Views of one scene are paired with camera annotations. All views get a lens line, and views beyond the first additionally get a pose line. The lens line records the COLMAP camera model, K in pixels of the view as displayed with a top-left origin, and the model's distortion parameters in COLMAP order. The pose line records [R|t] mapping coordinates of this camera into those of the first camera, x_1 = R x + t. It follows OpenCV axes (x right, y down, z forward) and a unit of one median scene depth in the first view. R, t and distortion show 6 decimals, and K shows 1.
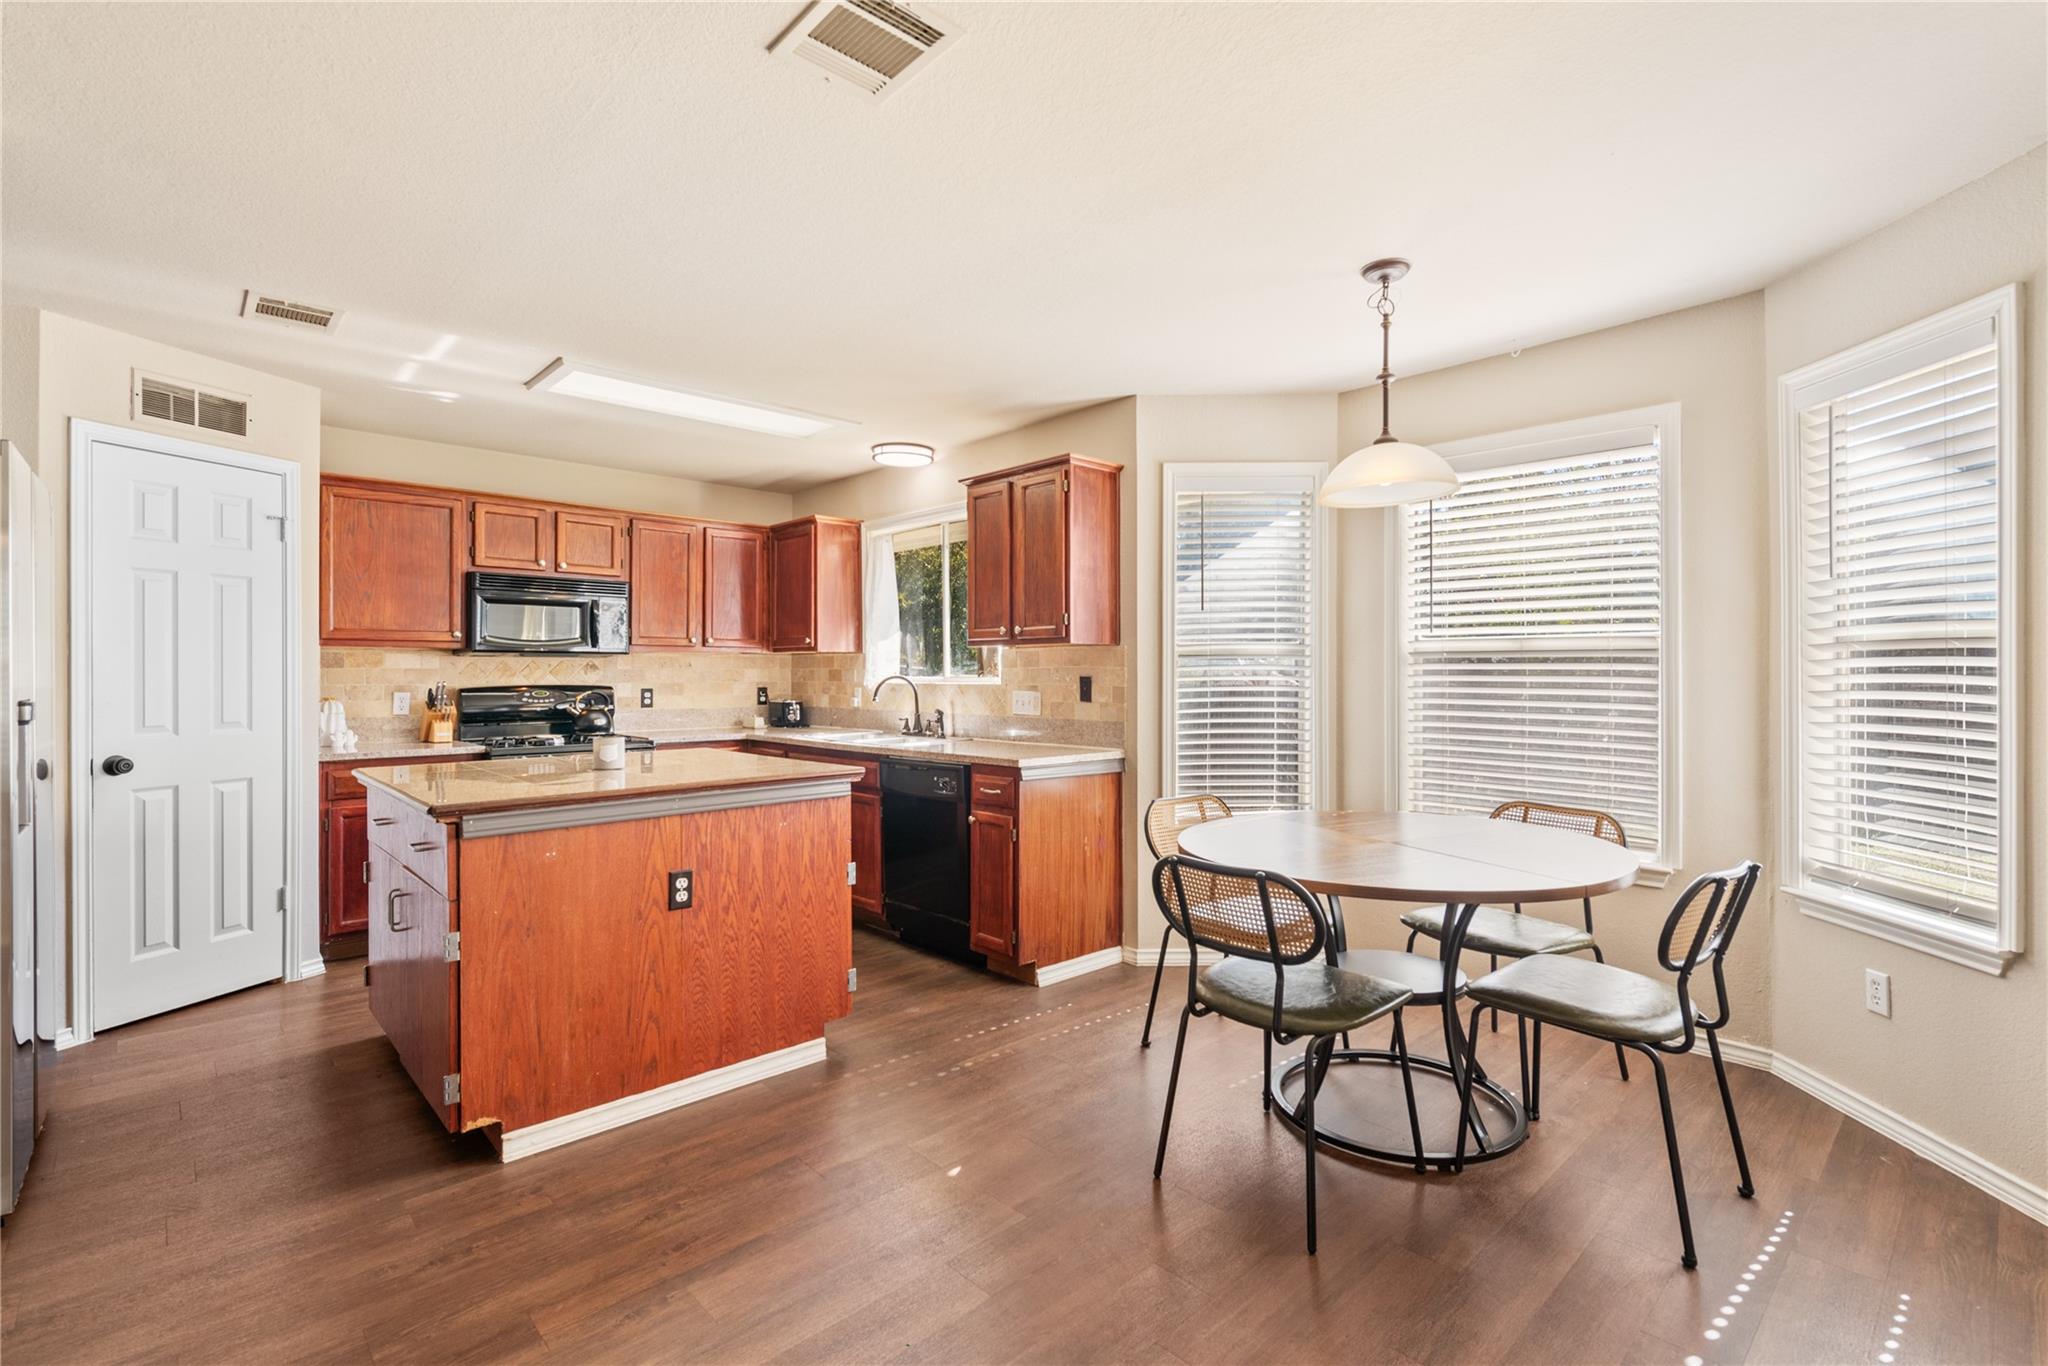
lens RADIAL K [[923.1, 0, 1034.3], [0, 923.1, 672.6], [0, 0, 1]] dist [0.004021, -0.003807]
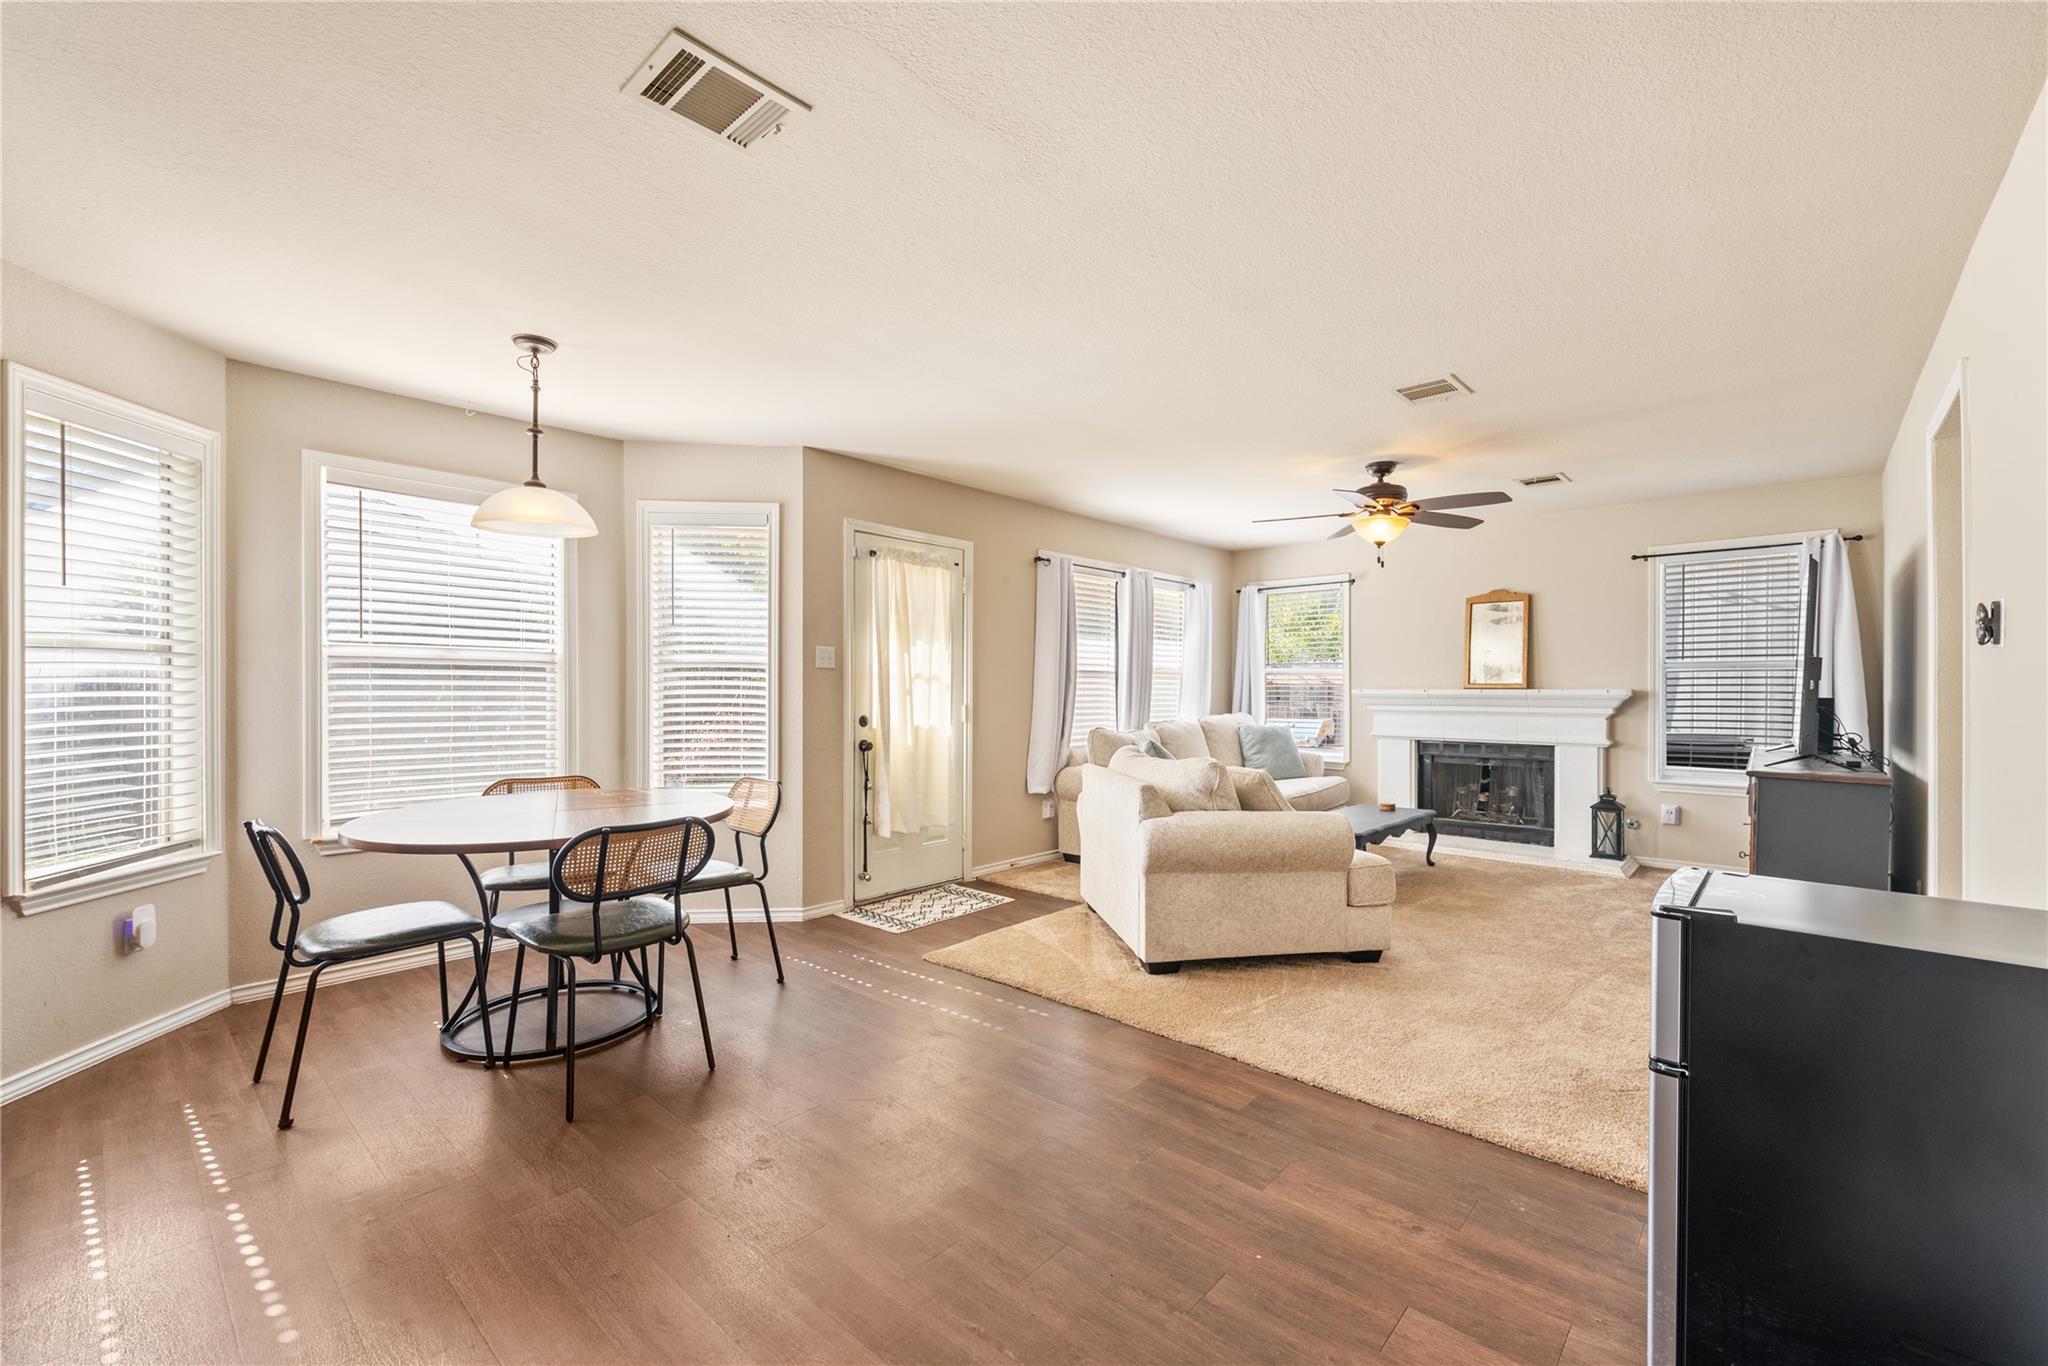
lens RADIAL K [[823.6, 0, 1027.6], [0, 823.6, 693.7], [0, 0, 1]] dist [-0.001286, -0.001204]
pose [[-0.094932, -0.006452, 0.995463, -0.493955], [-0.003753, 0.999974, 0.006123, 0.009726], [-0.995477, -0.003155, -0.094954, 0.297836]]
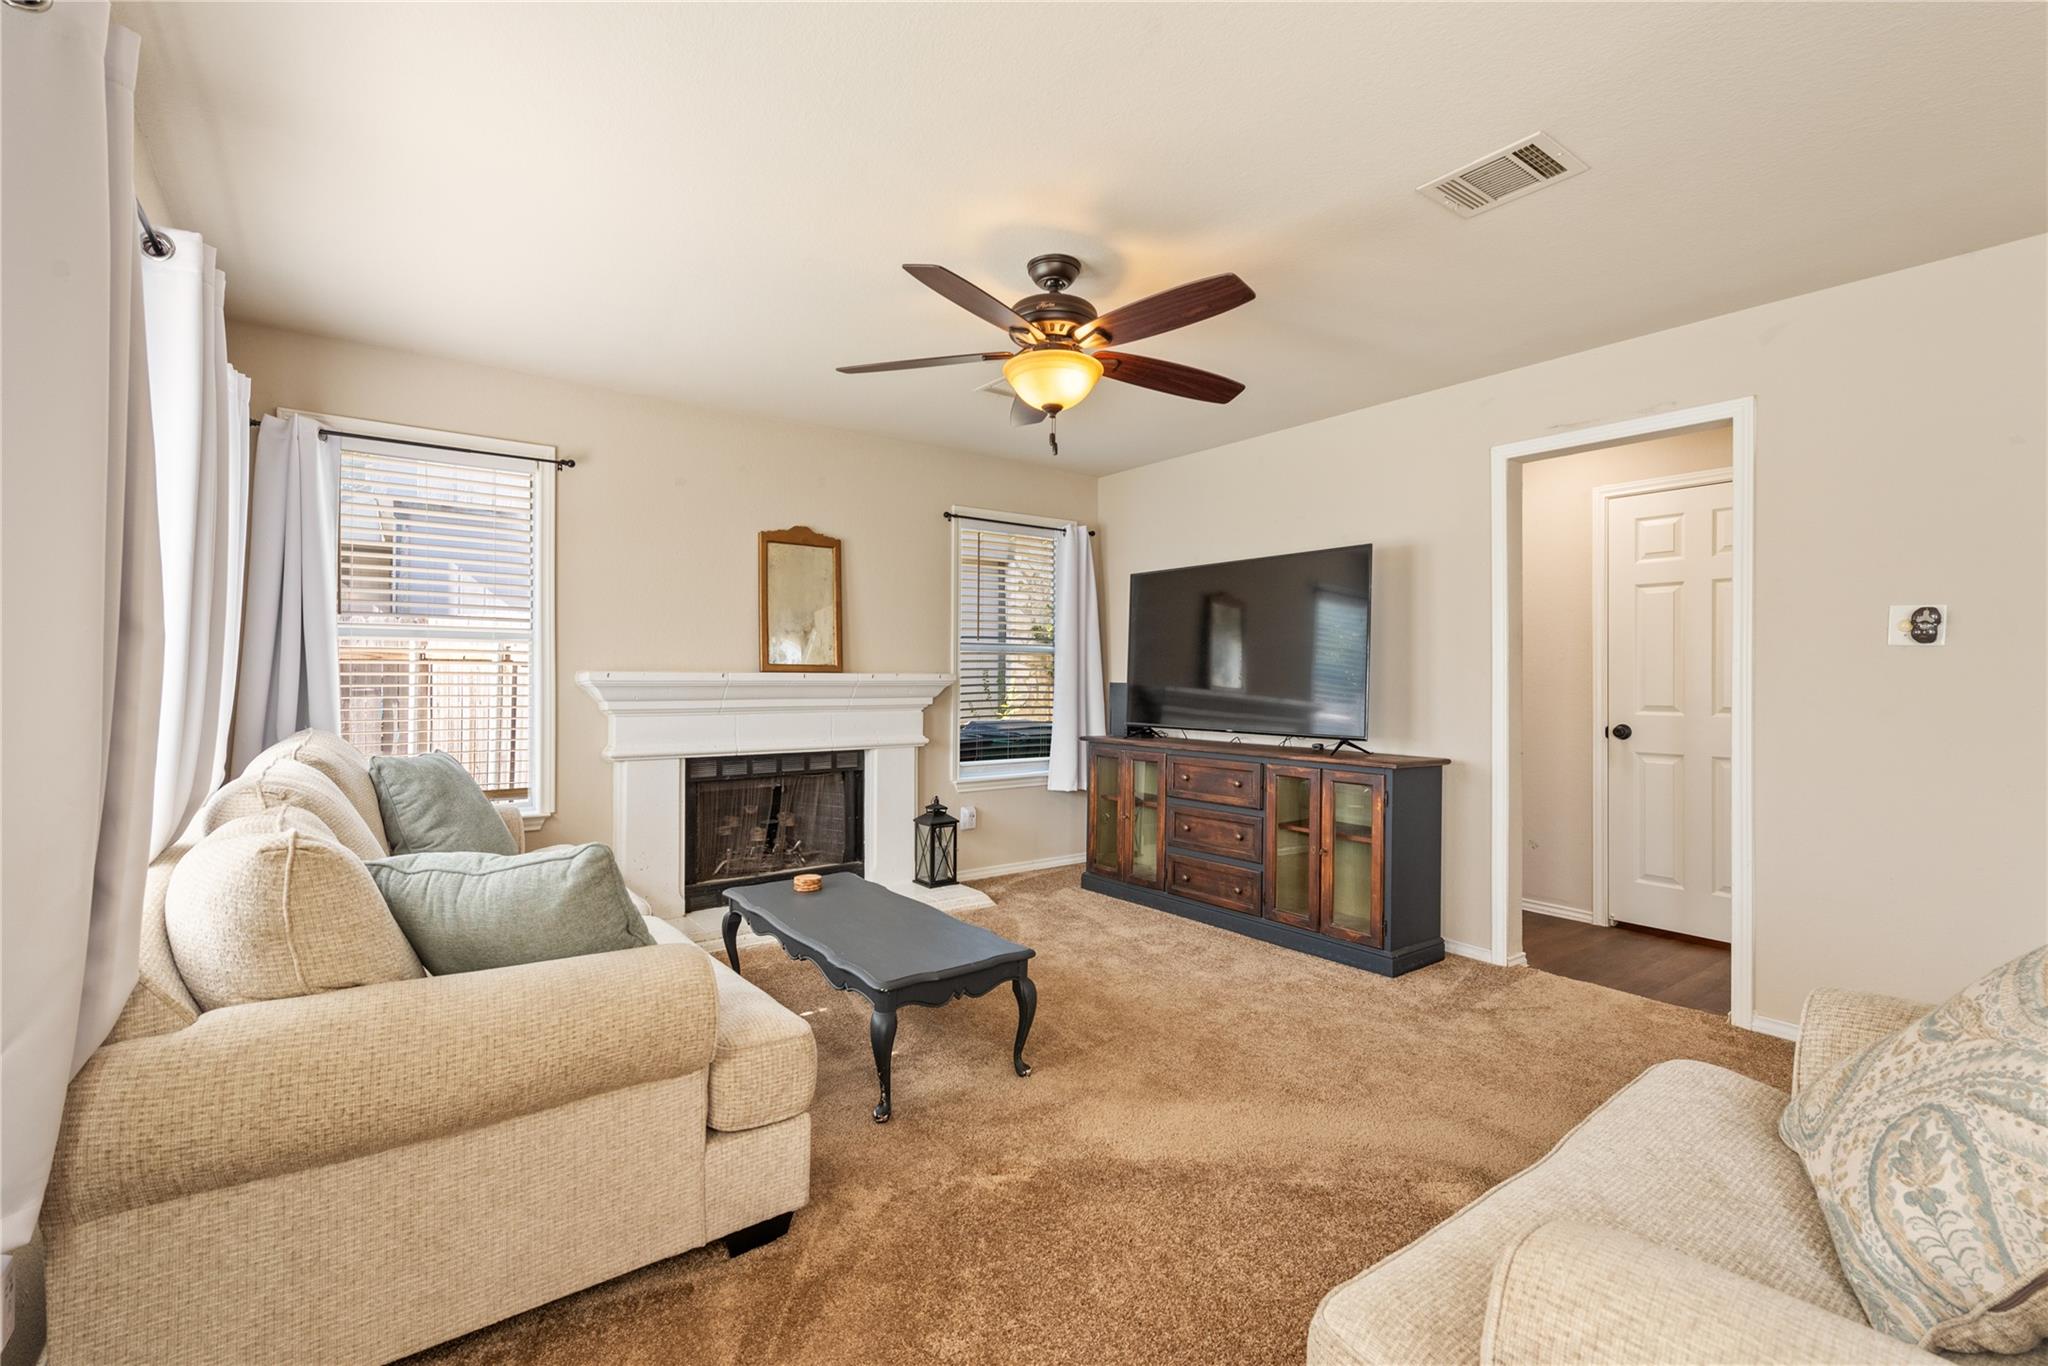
lens RADIAL K [[883.1, 0, 1034.2], [0, 883.1, 675.1], [0, 0, 1]] dist [0.002148, -0.001014]
pose [[-0.996596, -0.009451, 0.081899, 0.498849], [-0.009544, 0.999954, -0.000748, 0.008828], [-0.081888, -0.001527, -0.996640, 0.372184]]
